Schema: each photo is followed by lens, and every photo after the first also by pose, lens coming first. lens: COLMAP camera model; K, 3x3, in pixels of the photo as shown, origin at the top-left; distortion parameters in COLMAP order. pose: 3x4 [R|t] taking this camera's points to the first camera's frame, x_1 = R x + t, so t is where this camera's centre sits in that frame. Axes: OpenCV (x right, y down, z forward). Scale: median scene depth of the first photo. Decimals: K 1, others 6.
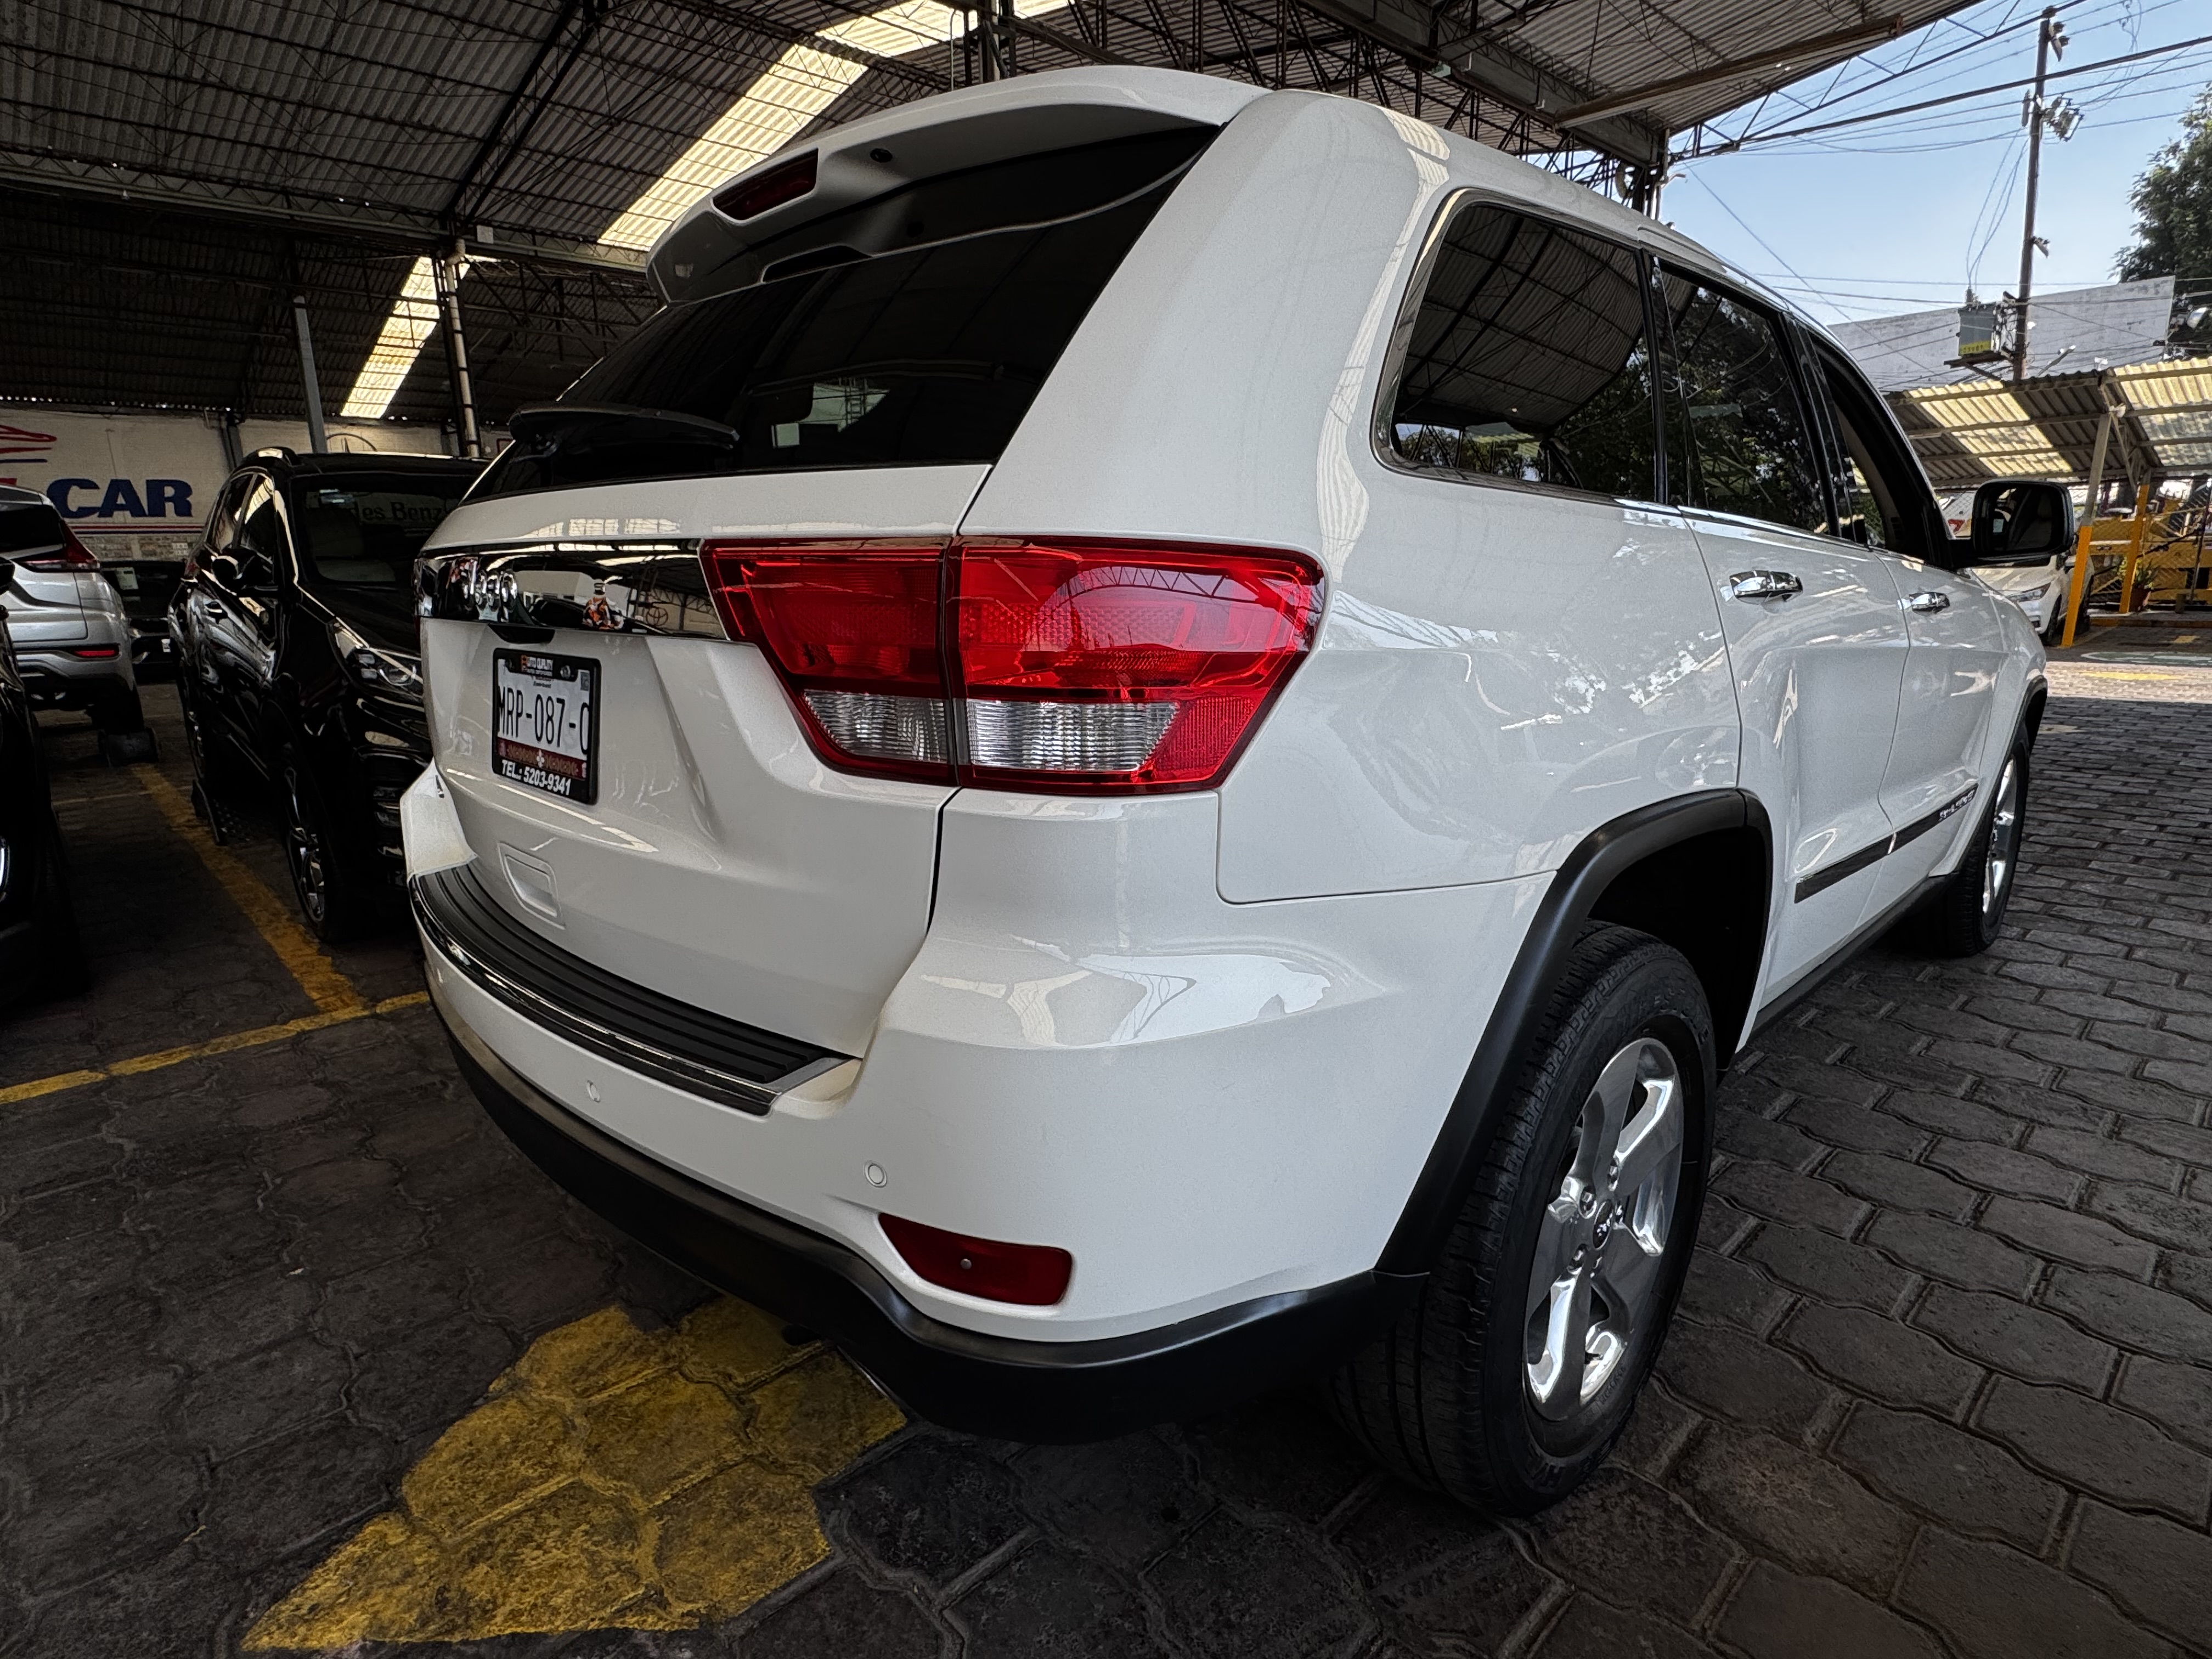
lens RADIAL K [[1154.3, 0, 1081.4], [0, 1154.3, 831.7], [0, 0, 1]] dist [-0.002516, -0.000945]
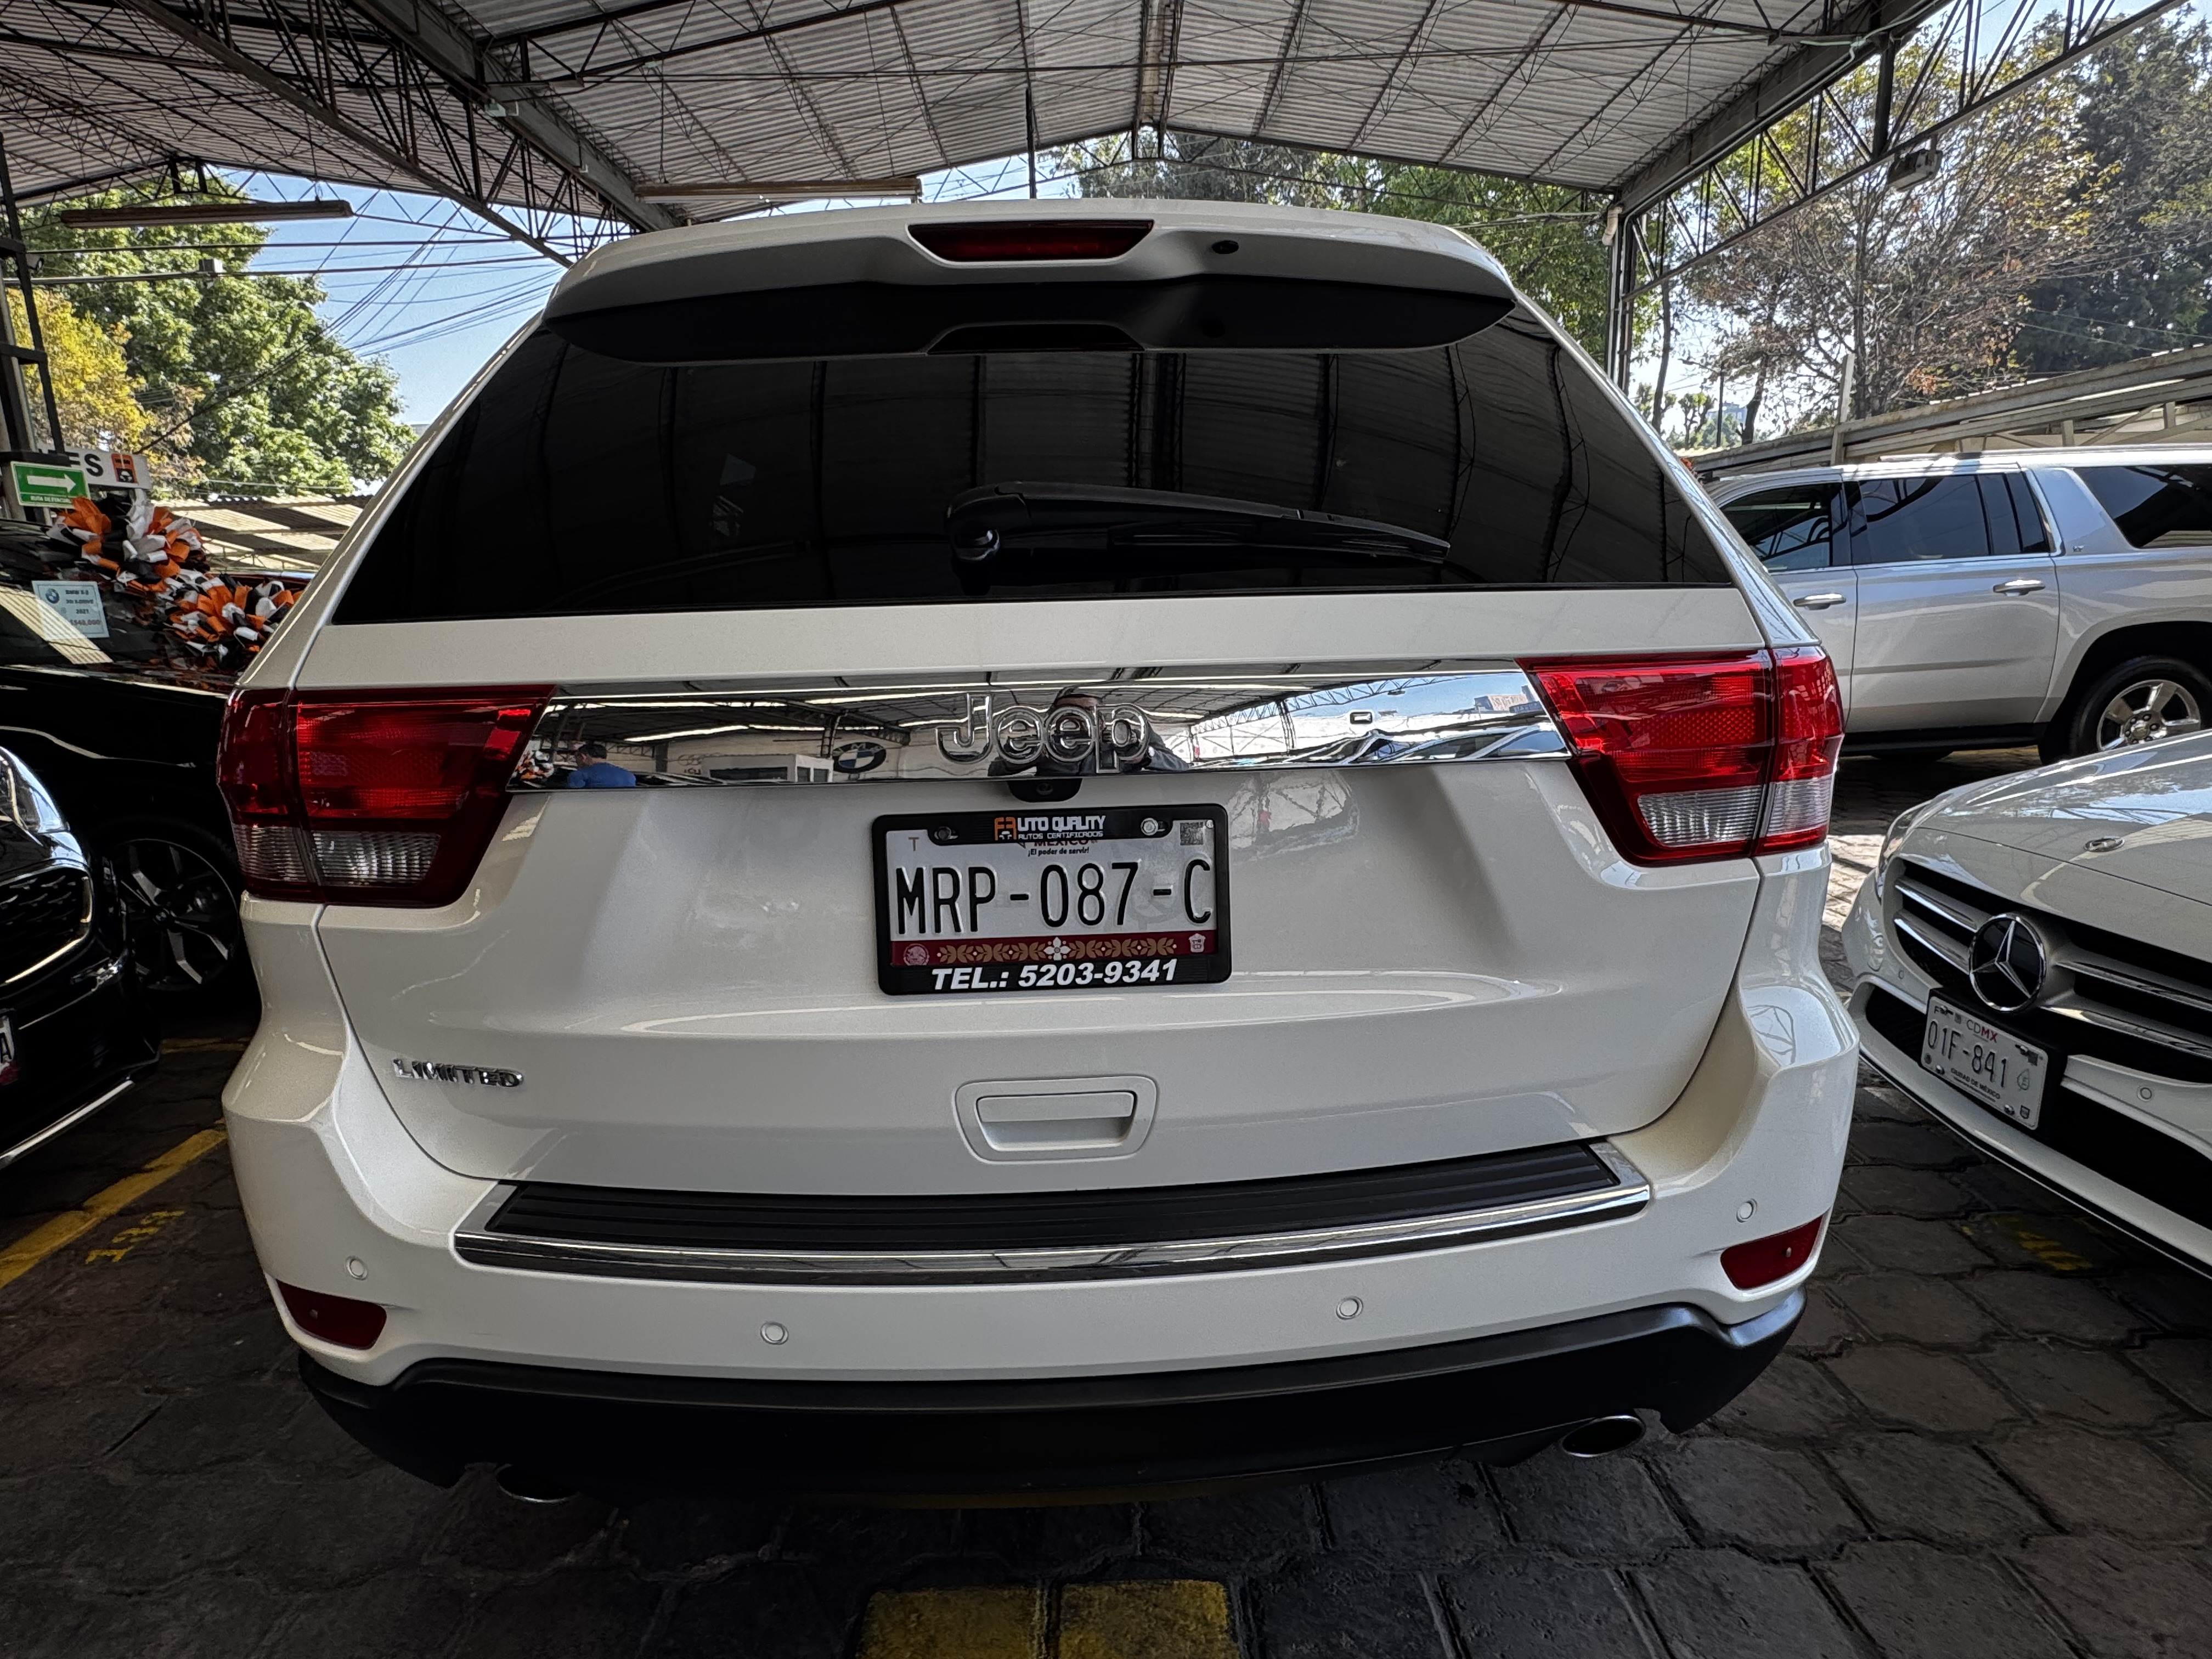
lens RADIAL K [[1154.0, 0, 1093.1], [0, 1154.0, 825.9], [0, 0, 1]] dist [0.002673, -0.000349]
pose [[0.680591, -0.150647, 0.717009, -0.121606], [0.185443, 0.982187, 0.030338, -0.019932], [-0.708807, 0.112317, 0.696403, 0.055848]]
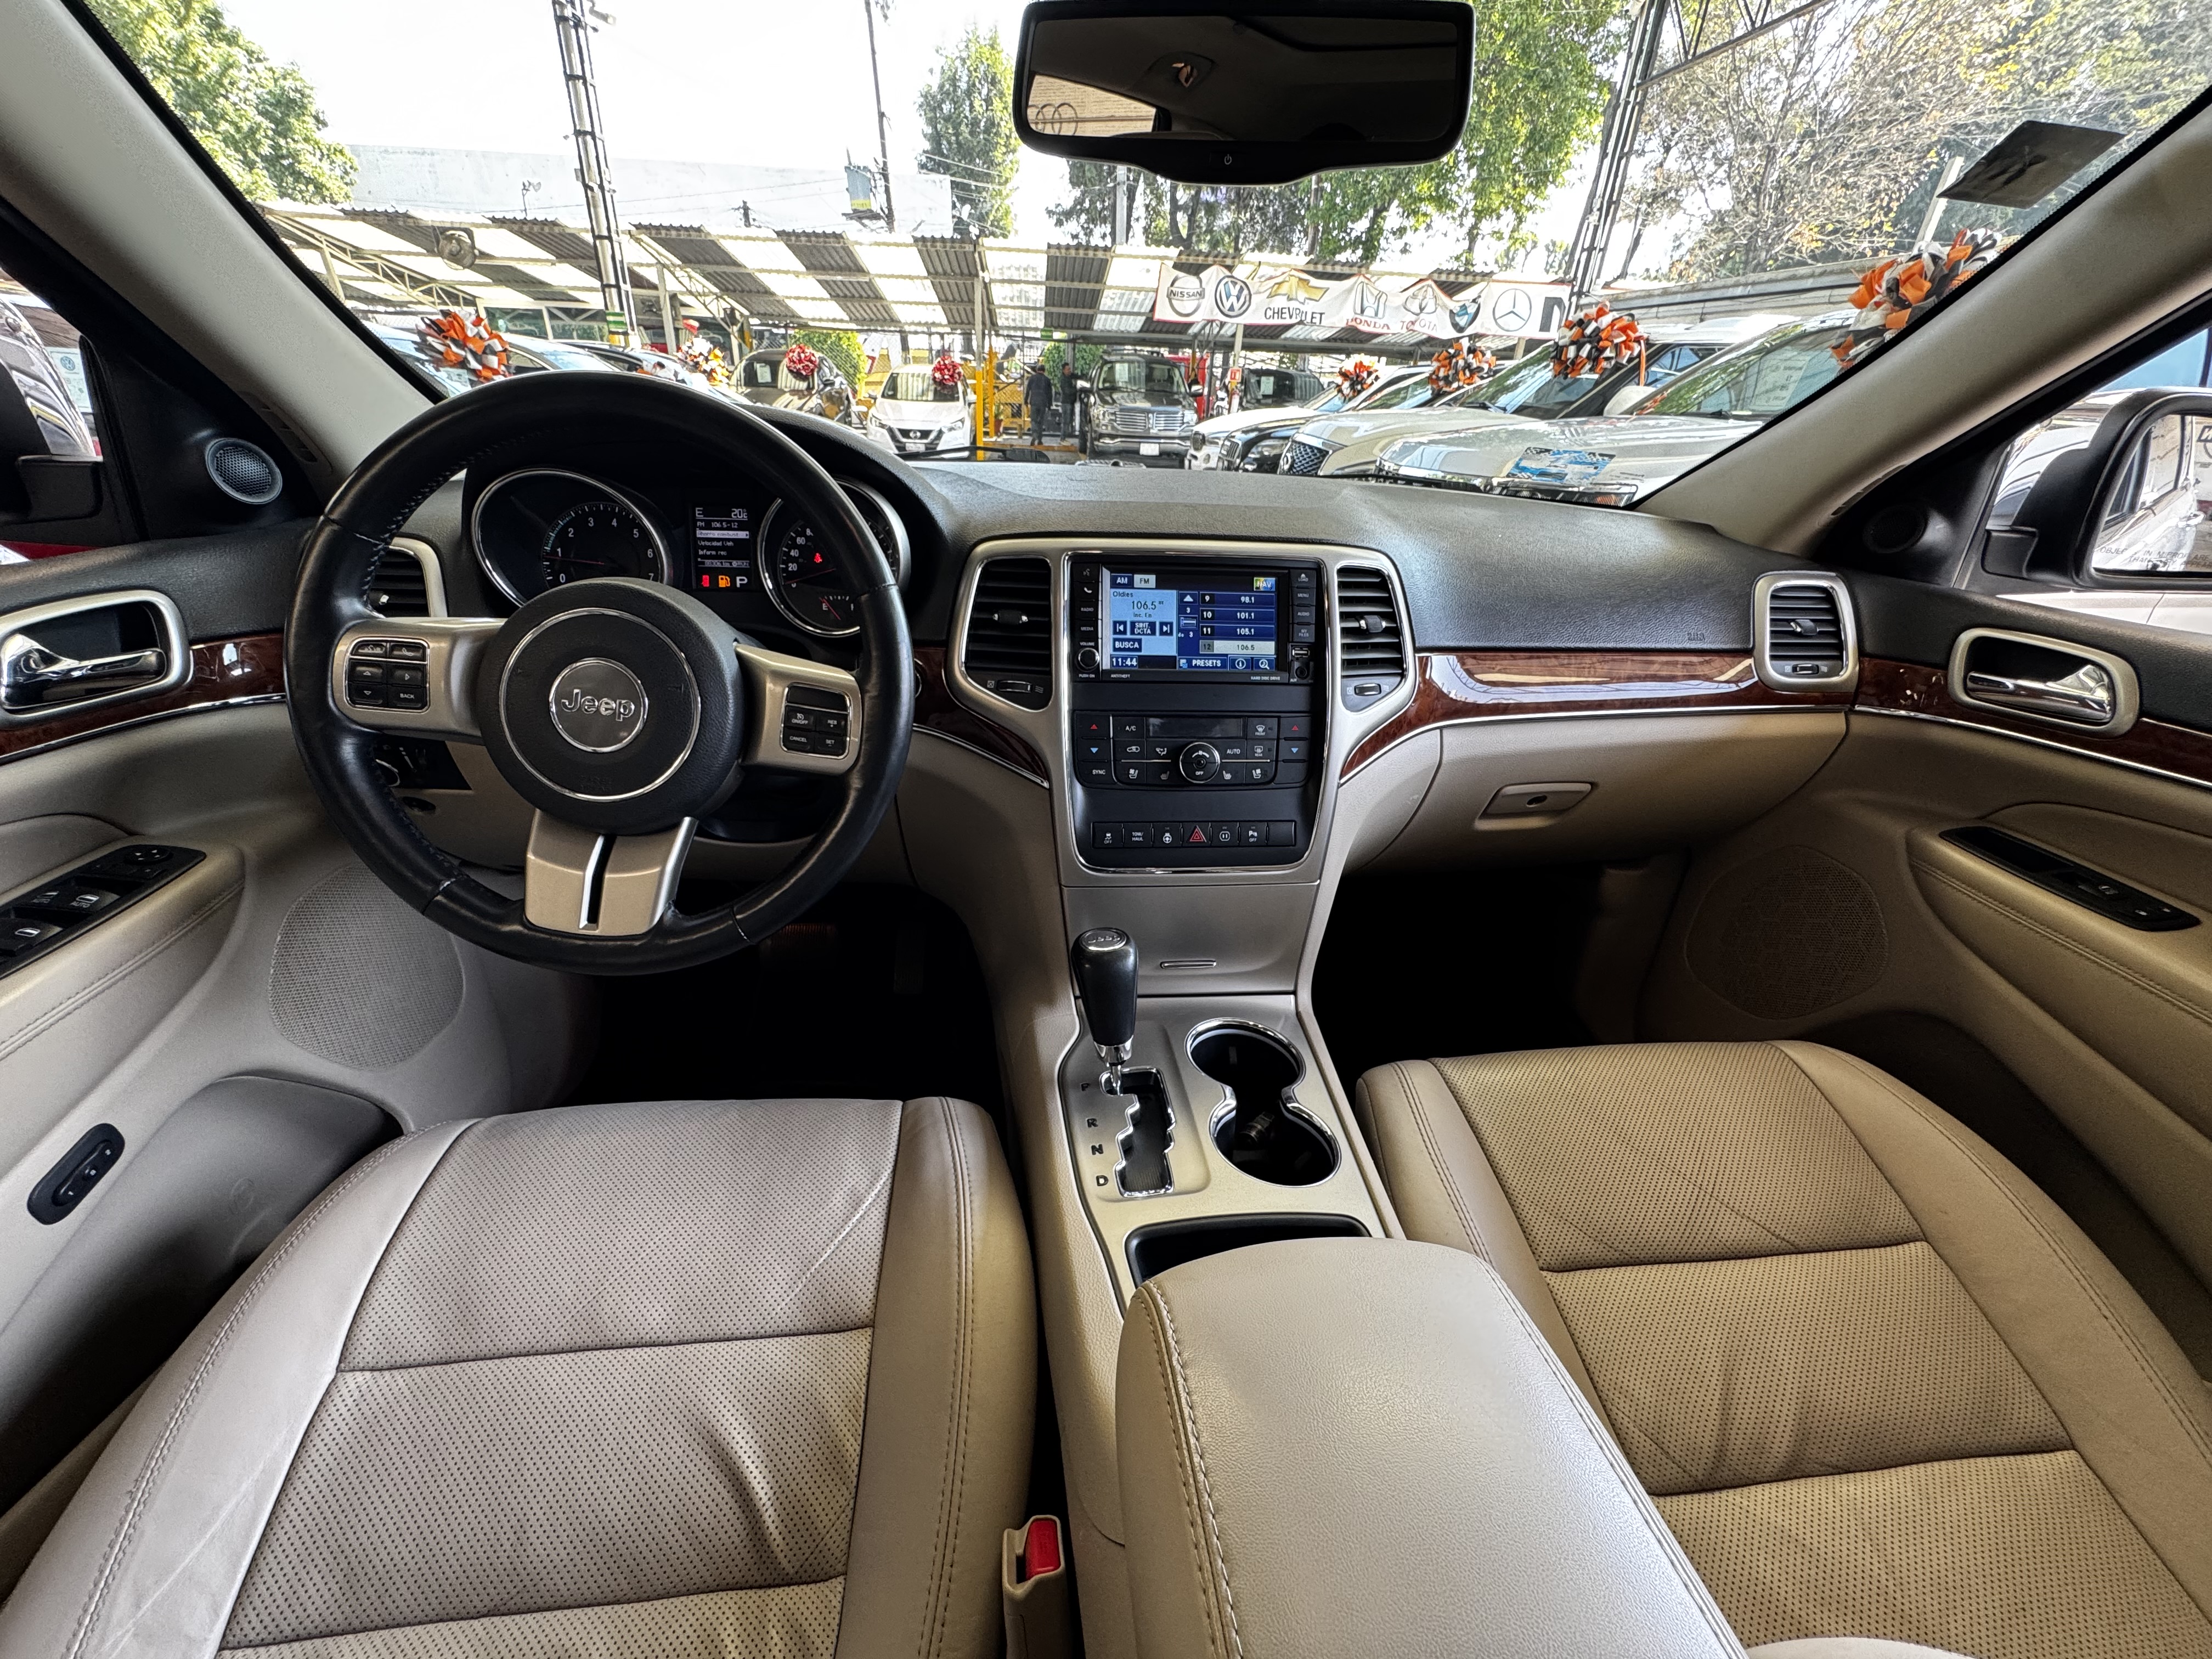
lens RADIAL K [[880.4, 0, 1107.8], [0, 880.4, 835.4], [0, 0, 1]] dist [-0.002511, -0.000671]
pose [[0.617986, -0.318964, 0.718579, 0.074142], [0.127319, 0.942541, 0.308880, -0.072724], [-0.775811, -0.099395, 0.623087, 0.262853]]
